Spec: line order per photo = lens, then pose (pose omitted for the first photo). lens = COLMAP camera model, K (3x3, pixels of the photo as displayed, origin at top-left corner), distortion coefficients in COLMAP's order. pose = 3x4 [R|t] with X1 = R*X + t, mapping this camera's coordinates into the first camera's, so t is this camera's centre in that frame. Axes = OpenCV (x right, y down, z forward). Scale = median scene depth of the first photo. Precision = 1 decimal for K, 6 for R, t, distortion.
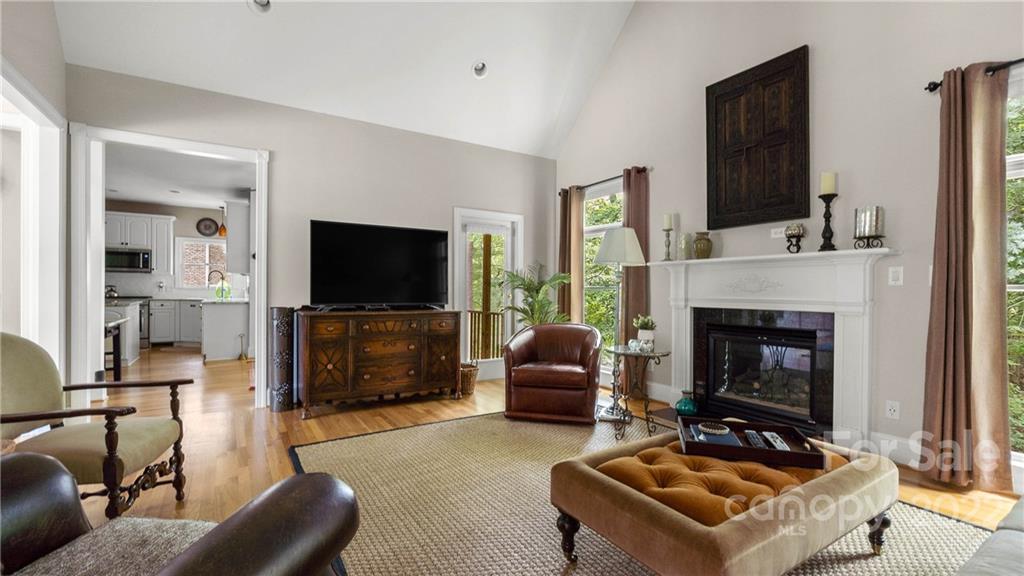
lens RADIAL K [[447.5, 0, 505.2], [0, 447.5, 291.3], [0, 0, 1]] dist [-0.006843, 0.000990]
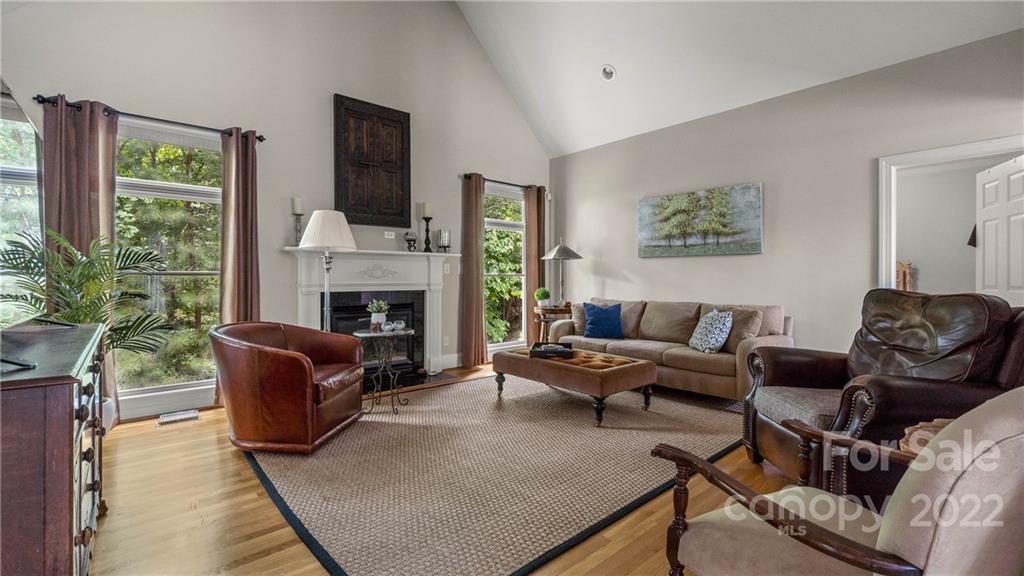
lens RADIAL K [[447.5, 0, 502.9], [0, 447.5, 280.9], [0, 0, 1]] dist [-0.006843, 0.000990]
pose [[-0.159302, -0.017902, 0.987068, -0.819881], [-0.001814, 0.999839, 0.017841, -0.012842], [-0.987228, 0.001052, -0.159309, 0.868537]]
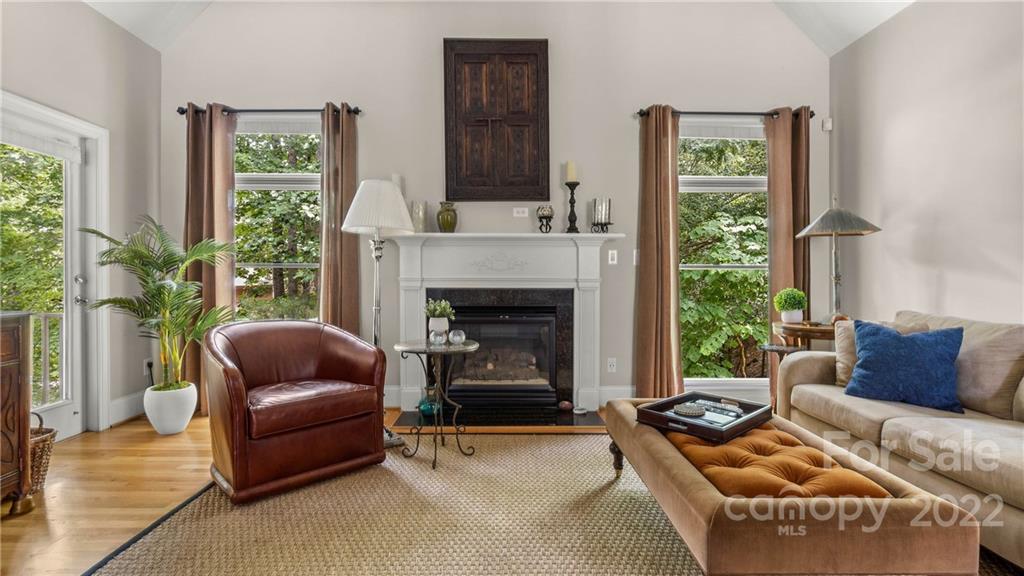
lens RADIAL K [[475.5, 0, 507.6], [0, 475.5, 278.9], [0, 0, 1]] dist [-0.006661, 0.001079]
pose [[0.512791, -0.008645, 0.858470, -0.335253], [0.001636, 0.999957, 0.009093, 0.011304], [-0.858512, -0.003258, 0.512783, 0.463737]]
